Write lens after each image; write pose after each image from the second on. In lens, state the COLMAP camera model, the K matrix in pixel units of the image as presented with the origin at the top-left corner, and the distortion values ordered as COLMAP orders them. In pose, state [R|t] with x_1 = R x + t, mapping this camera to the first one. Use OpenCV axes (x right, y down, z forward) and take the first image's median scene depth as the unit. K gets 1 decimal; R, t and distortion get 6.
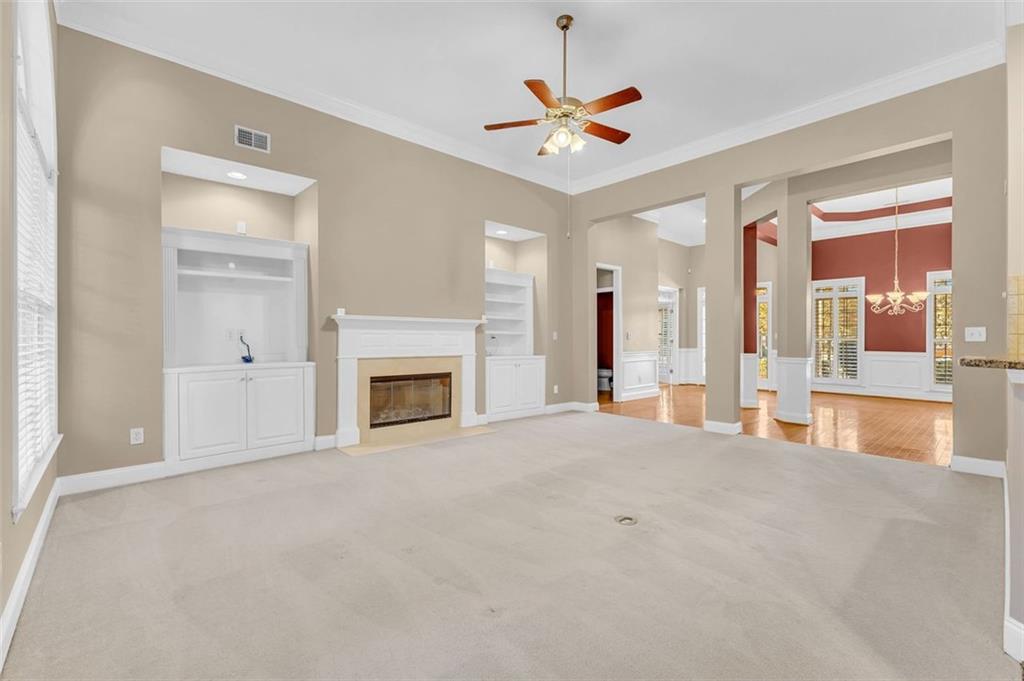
lens RADIAL K [[437.7, 0, 514.6], [0, 437.7, 339.3], [0, 0, 1]] dist [0.008198, -0.001352]
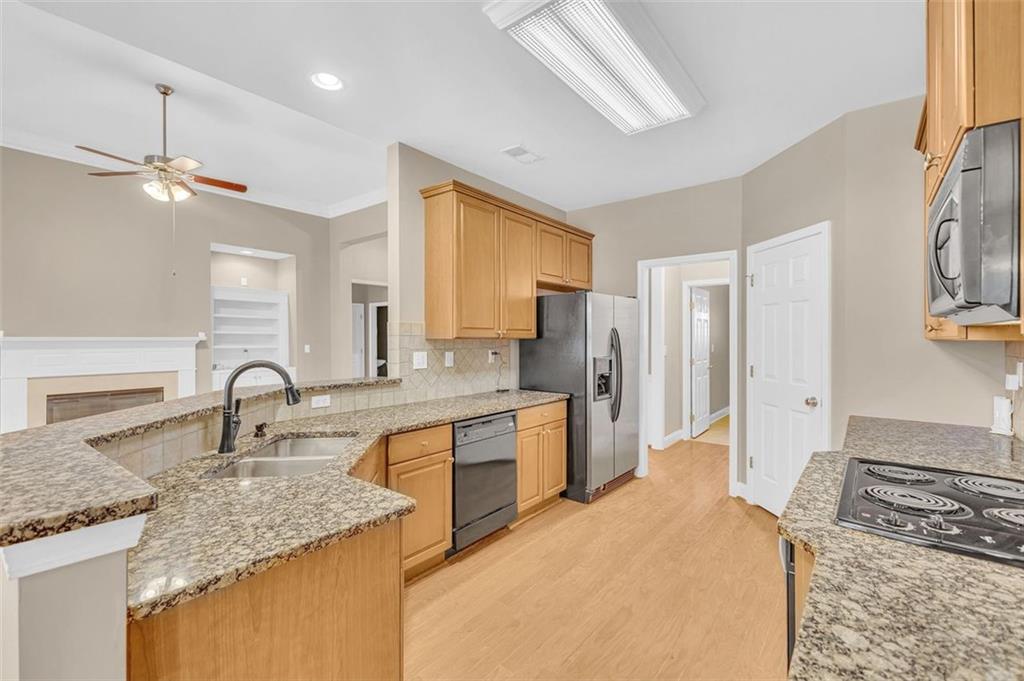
lens RADIAL K [[437.7, 0, 515.8], [0, 437.7, 338.0], [0, 0, 1]] dist [0.008198, -0.001352]
pose [[0.986650, -0.006040, 0.162746, 0.416238], [0.006528, 0.999976, -0.002468, -0.027635], [-0.162727, 0.003497, 0.986665, -0.147419]]
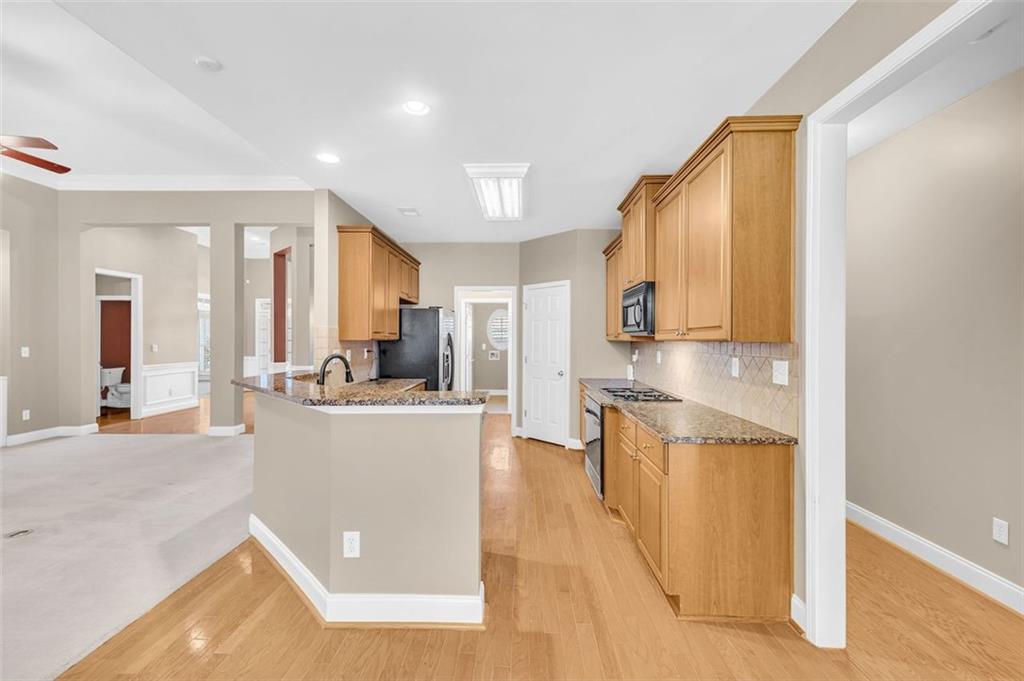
lens RADIAL K [[437.7, 0, 514.3], [0, 437.7, 336.6], [0, 0, 1]] dist [0.008198, -0.001352]
pose [[0.685688, 0.001089, 0.727895, 0.118470], [0.003745, 0.999980, -0.005023, -0.029106], [-0.727886, 0.006170, 0.685670, -0.266015]]
